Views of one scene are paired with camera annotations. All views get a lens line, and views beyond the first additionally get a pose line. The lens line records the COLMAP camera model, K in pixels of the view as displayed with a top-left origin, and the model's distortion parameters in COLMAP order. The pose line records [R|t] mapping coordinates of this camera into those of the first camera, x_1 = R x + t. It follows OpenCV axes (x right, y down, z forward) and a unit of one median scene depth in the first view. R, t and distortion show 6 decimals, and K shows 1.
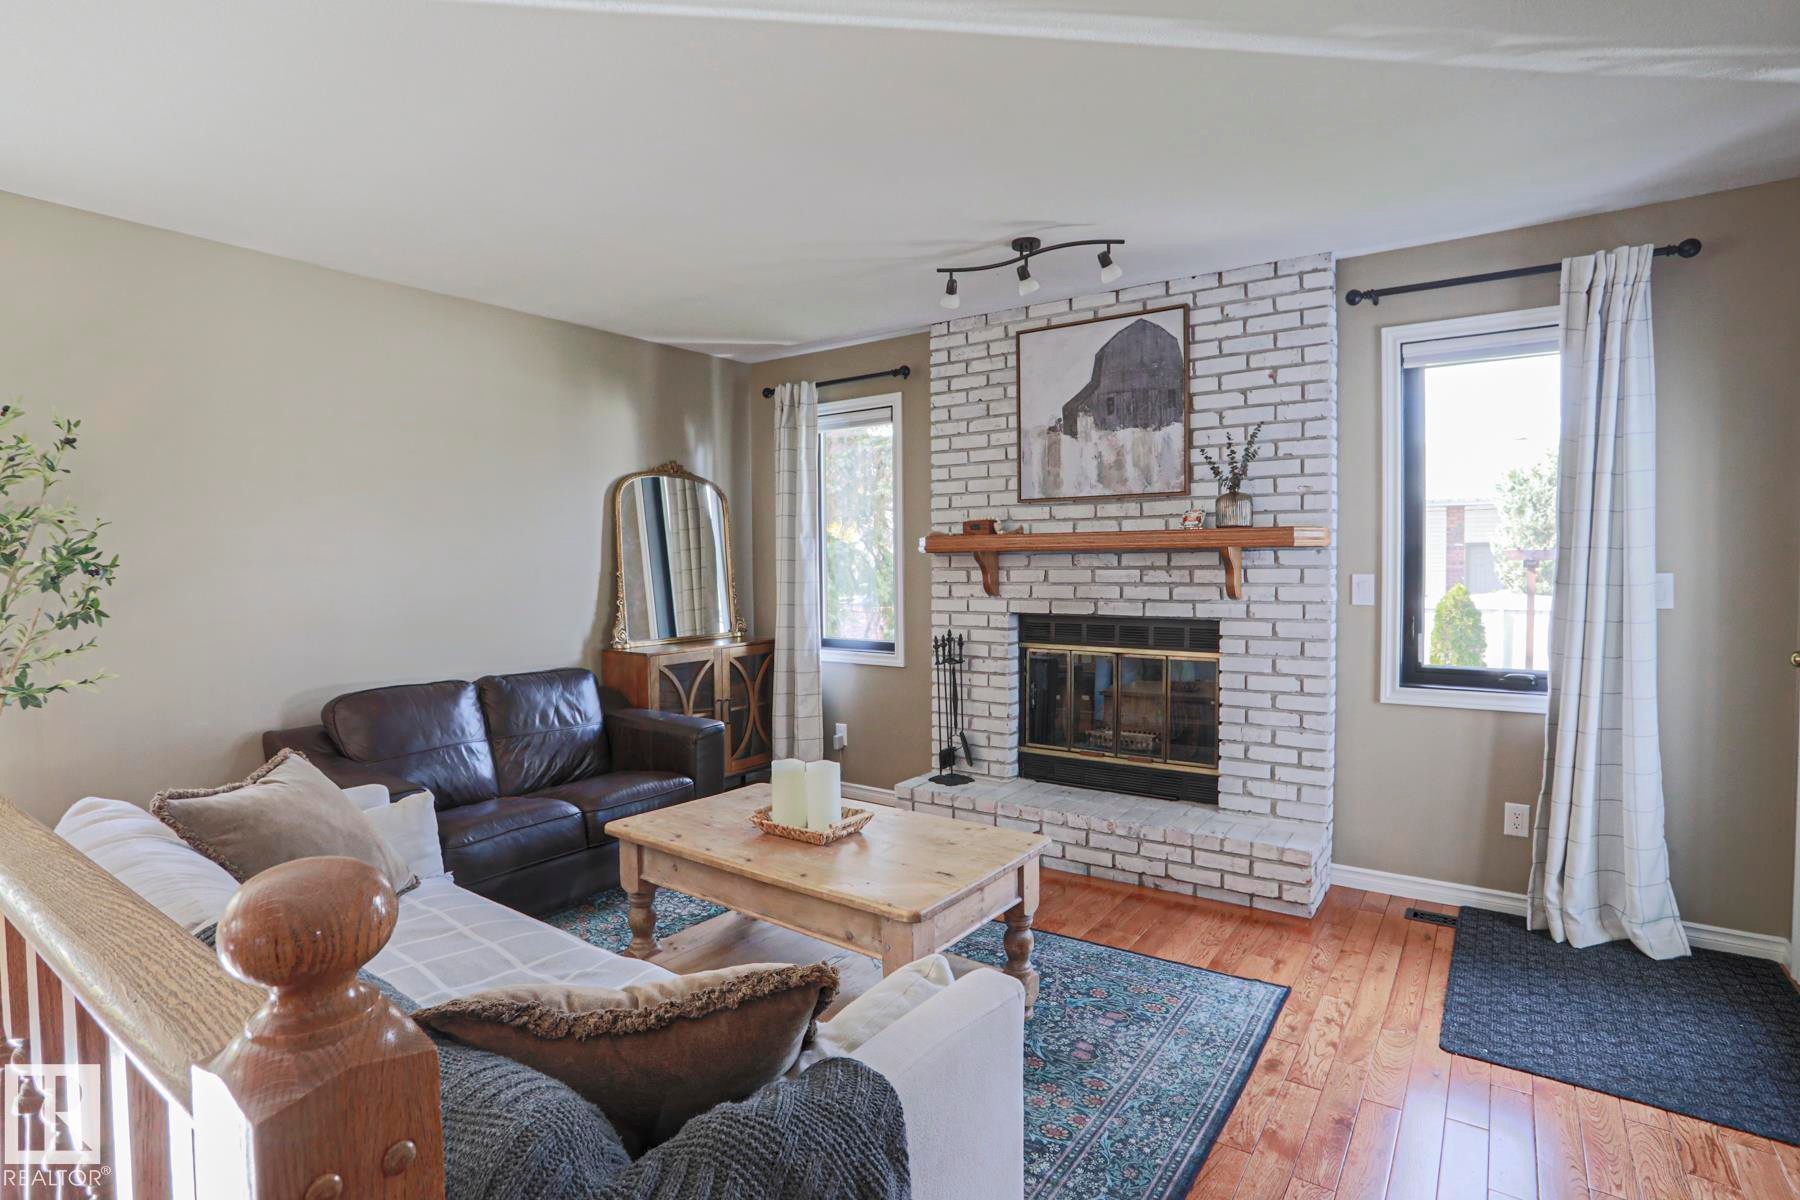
lens RADIAL K [[877.5, 0, 911.4], [0, 877.5, 596.3], [0, 0, 1]] dist [-0.070355, 0.025363]
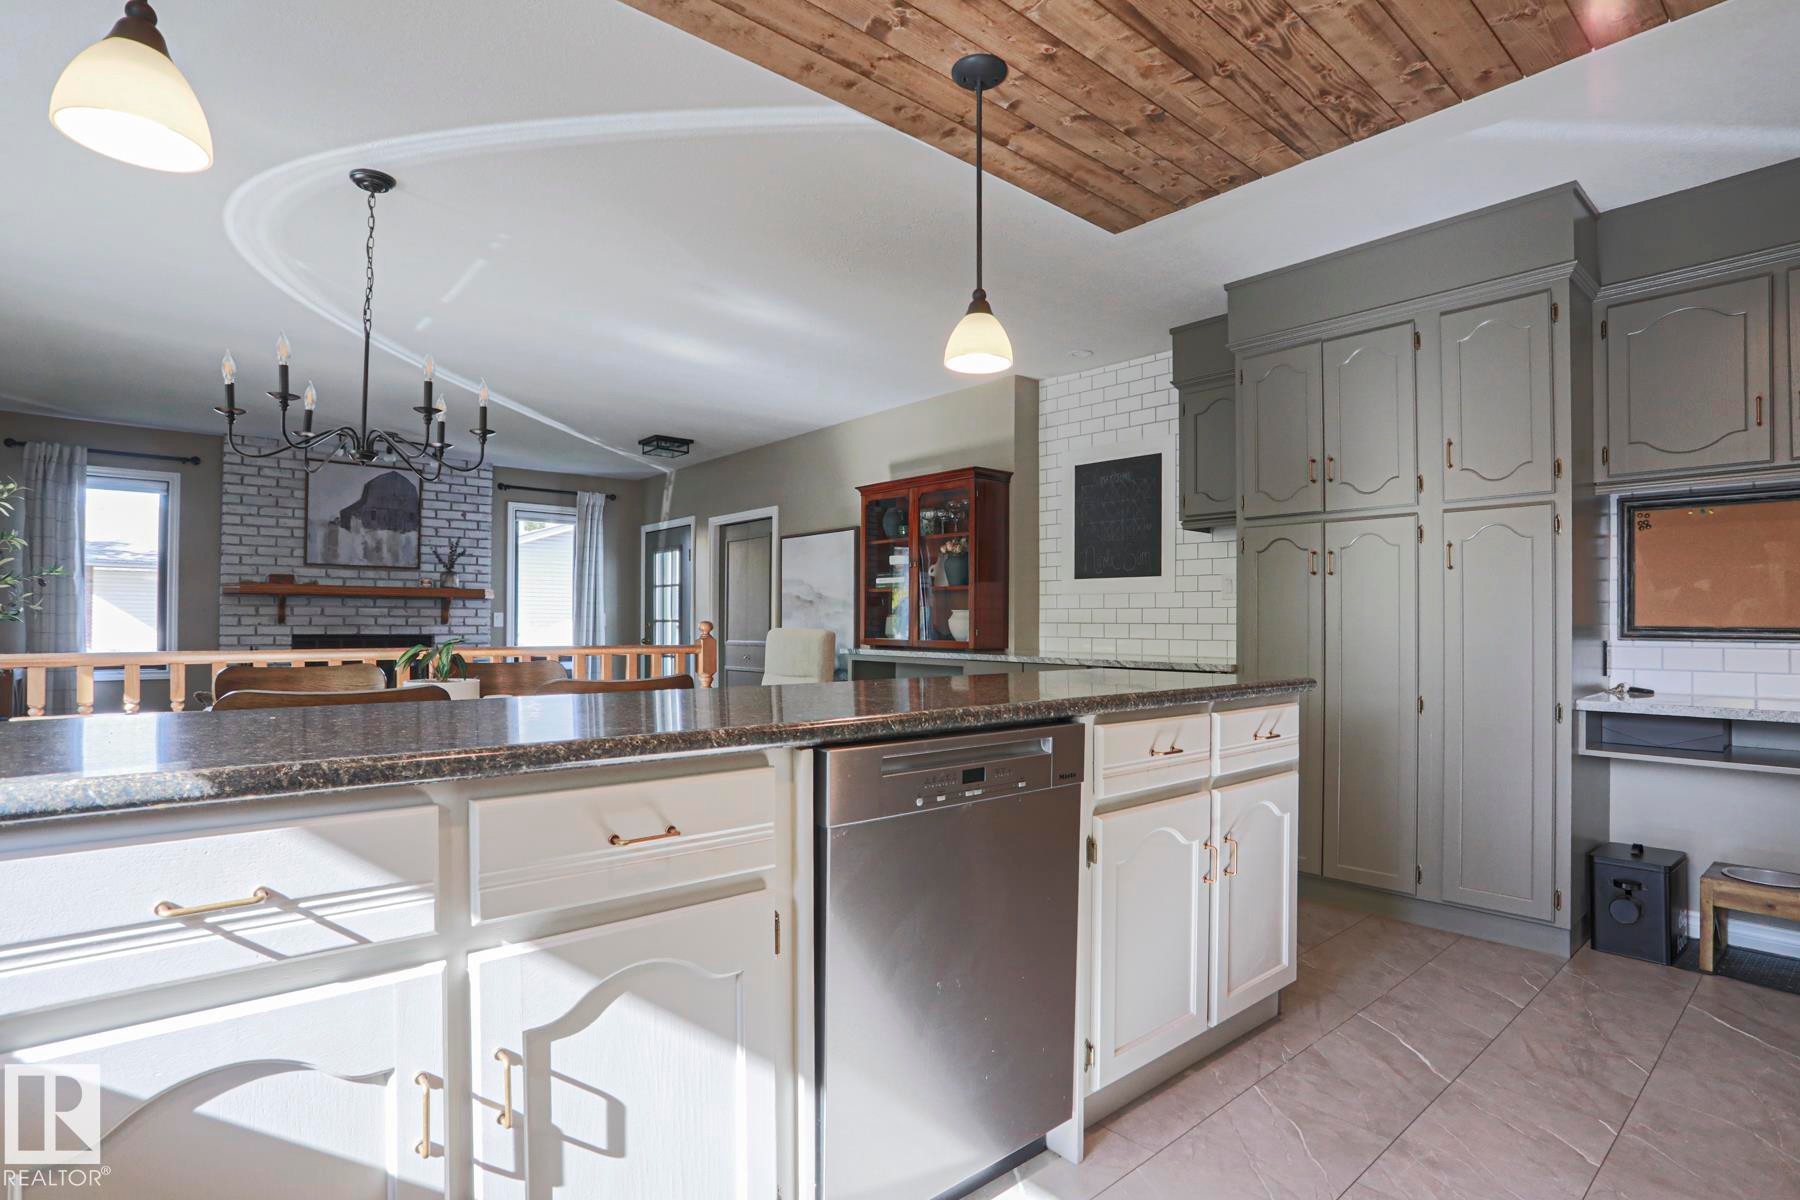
lens RADIAL K [[877.5, 0, 895.3], [0, 877.5, 609.0], [0, 0, 1]] dist [-0.070355, 0.025363]
pose [[0.247567, 0.024763, 0.968554, -1.213094], [0.028613, 0.999050, -0.032856, 0.059468], [-0.968448, 0.035847, 0.246624, -0.455554]]
